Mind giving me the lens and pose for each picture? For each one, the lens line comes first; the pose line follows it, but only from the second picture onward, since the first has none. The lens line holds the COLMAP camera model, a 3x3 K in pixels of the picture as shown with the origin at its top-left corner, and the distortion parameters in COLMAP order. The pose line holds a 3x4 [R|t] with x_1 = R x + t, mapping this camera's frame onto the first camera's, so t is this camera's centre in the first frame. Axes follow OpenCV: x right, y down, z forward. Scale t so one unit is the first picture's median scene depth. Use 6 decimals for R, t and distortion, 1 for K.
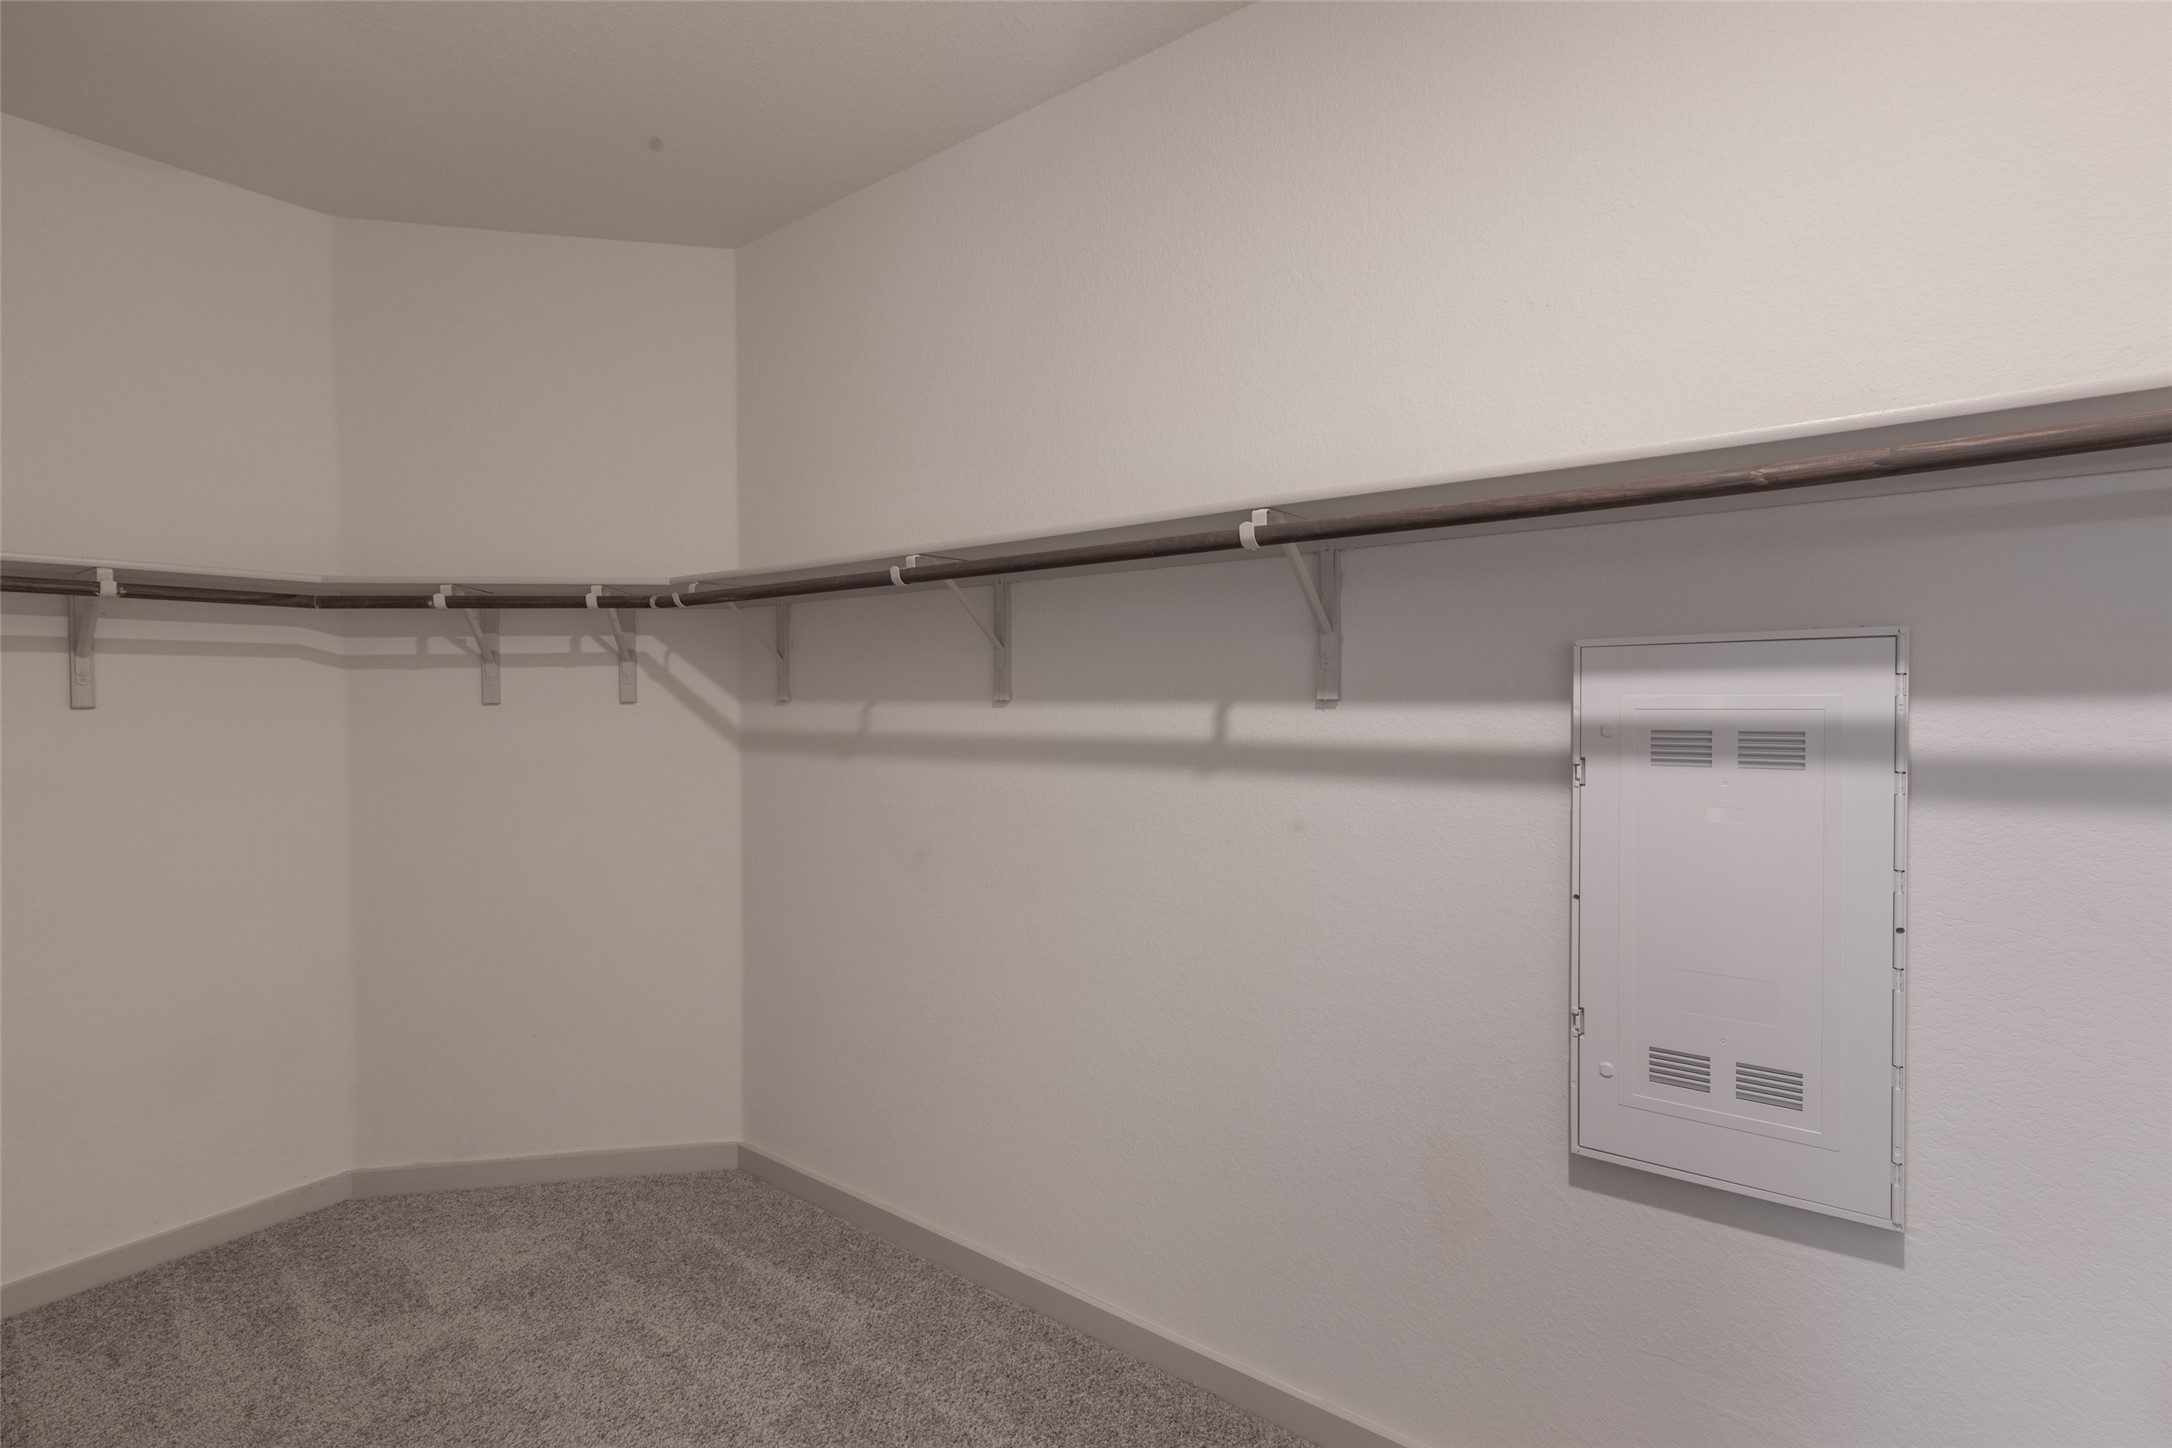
lens RADIAL K [[990.2, 0, 1084.5], [0, 990.2, 719.2], [0, 0, 1]] dist [0.000638, -0.000831]
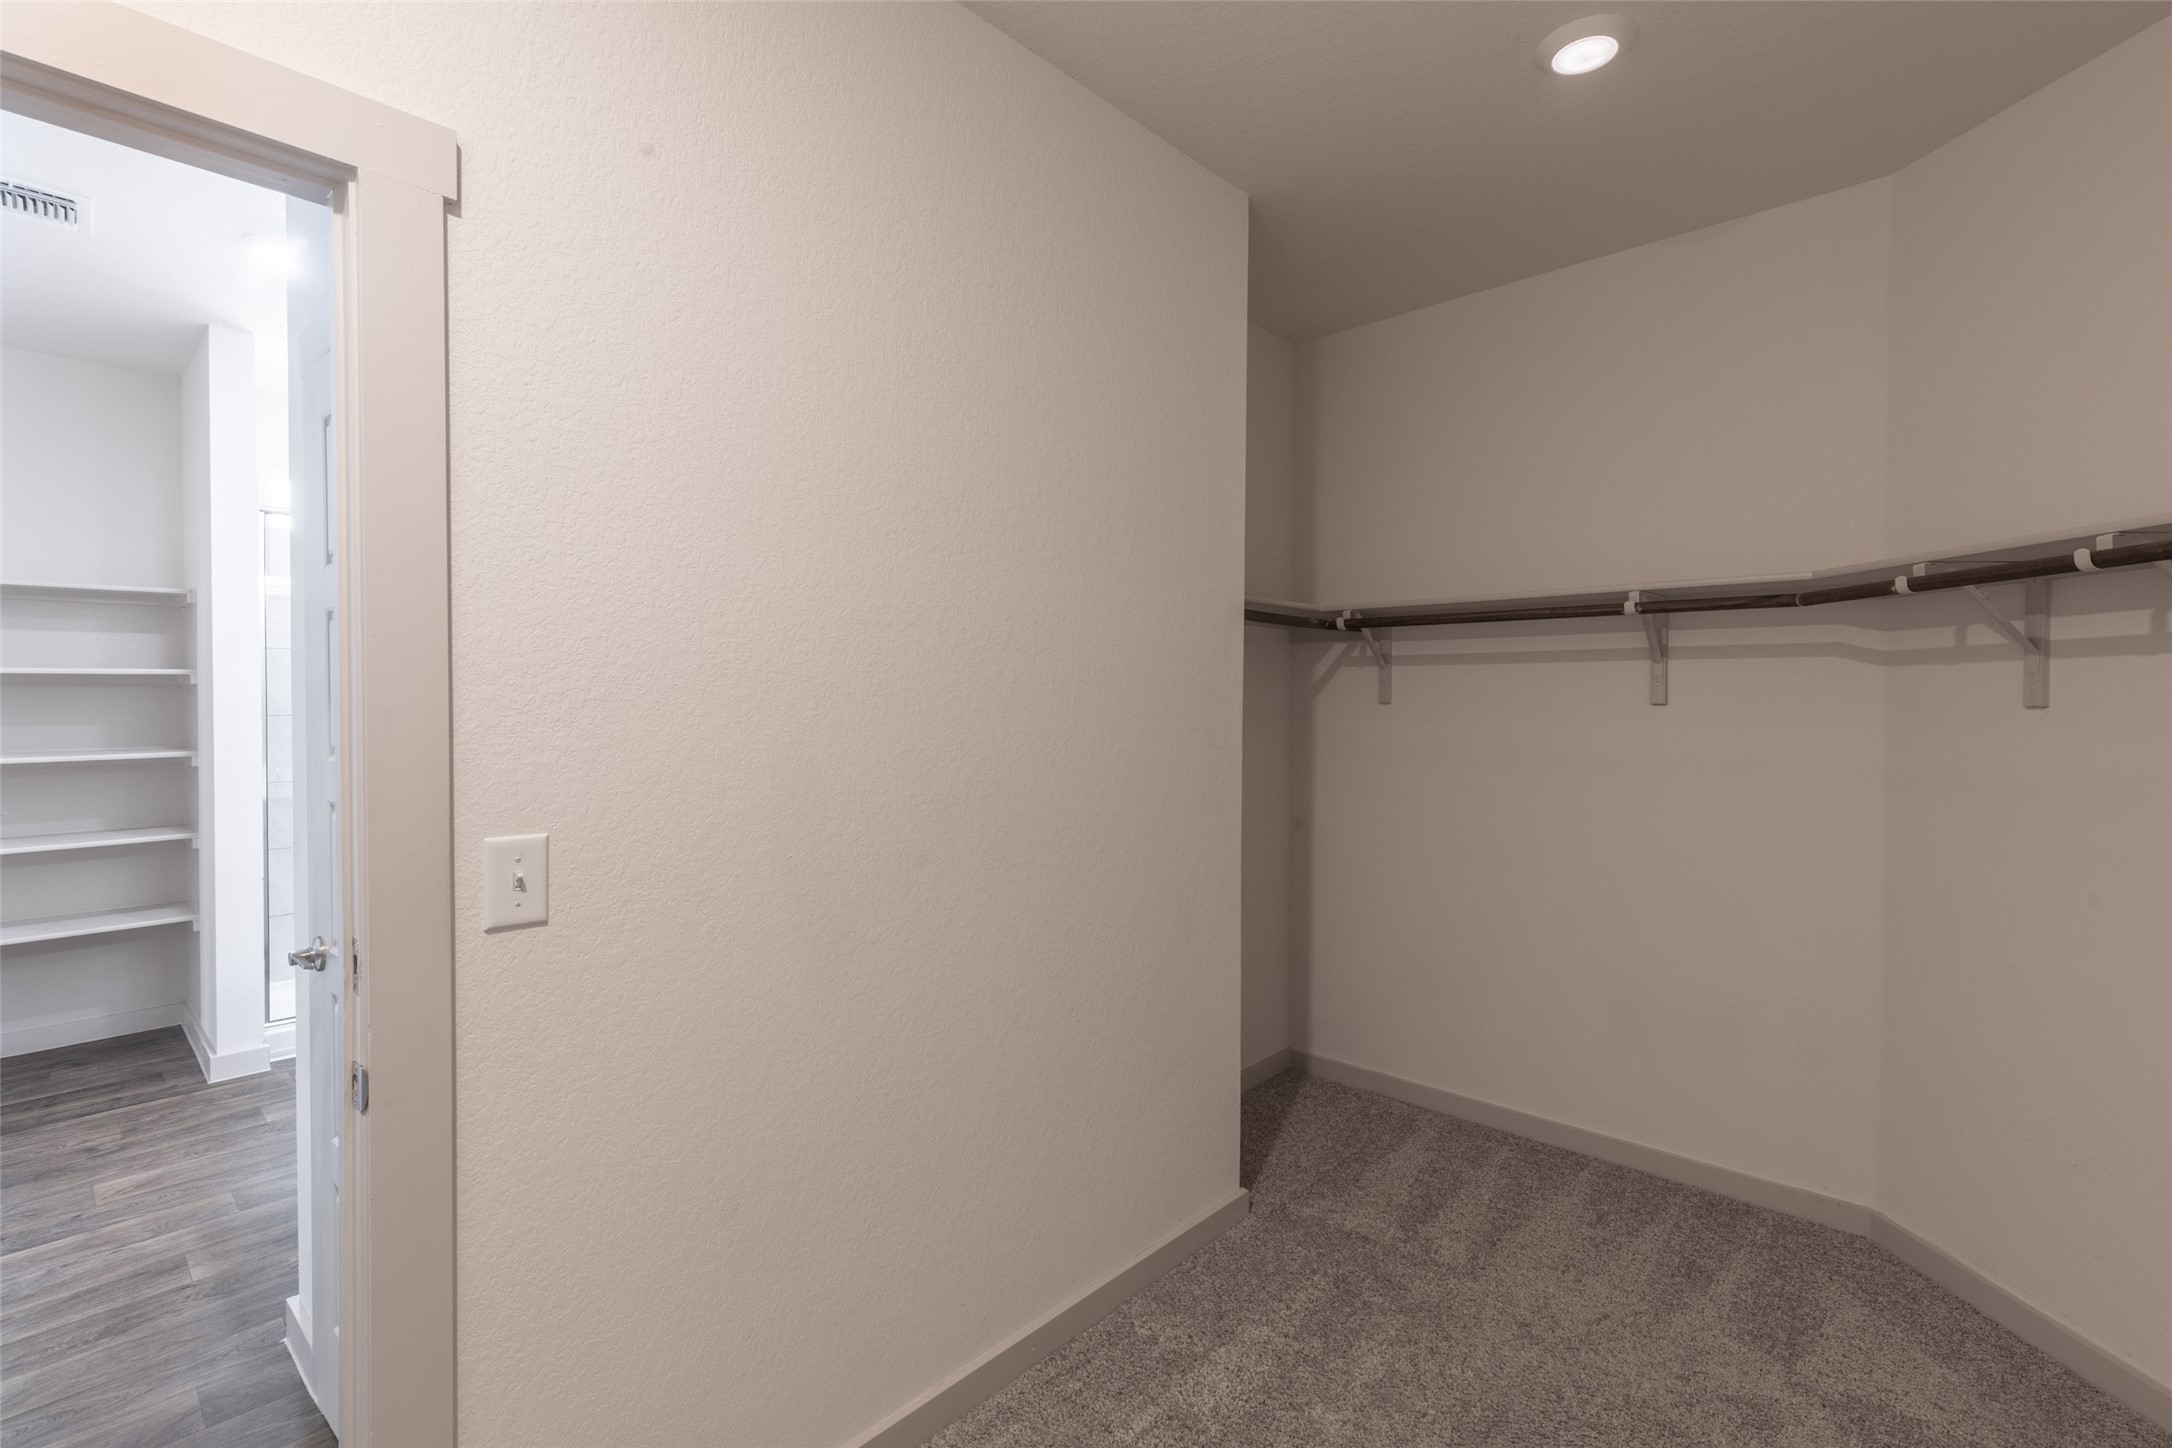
lens RADIAL K [[990.2, 0, 1084.9], [0, 990.2, 710.1], [0, 0, 1]] dist [0.000638, -0.000831]
pose [[-0.119999, 0.025130, -0.992456, 0.281877], [-0.021027, 0.999391, 0.027848, -0.021973], [0.992551, 0.024210, -0.119398, 0.413362]]
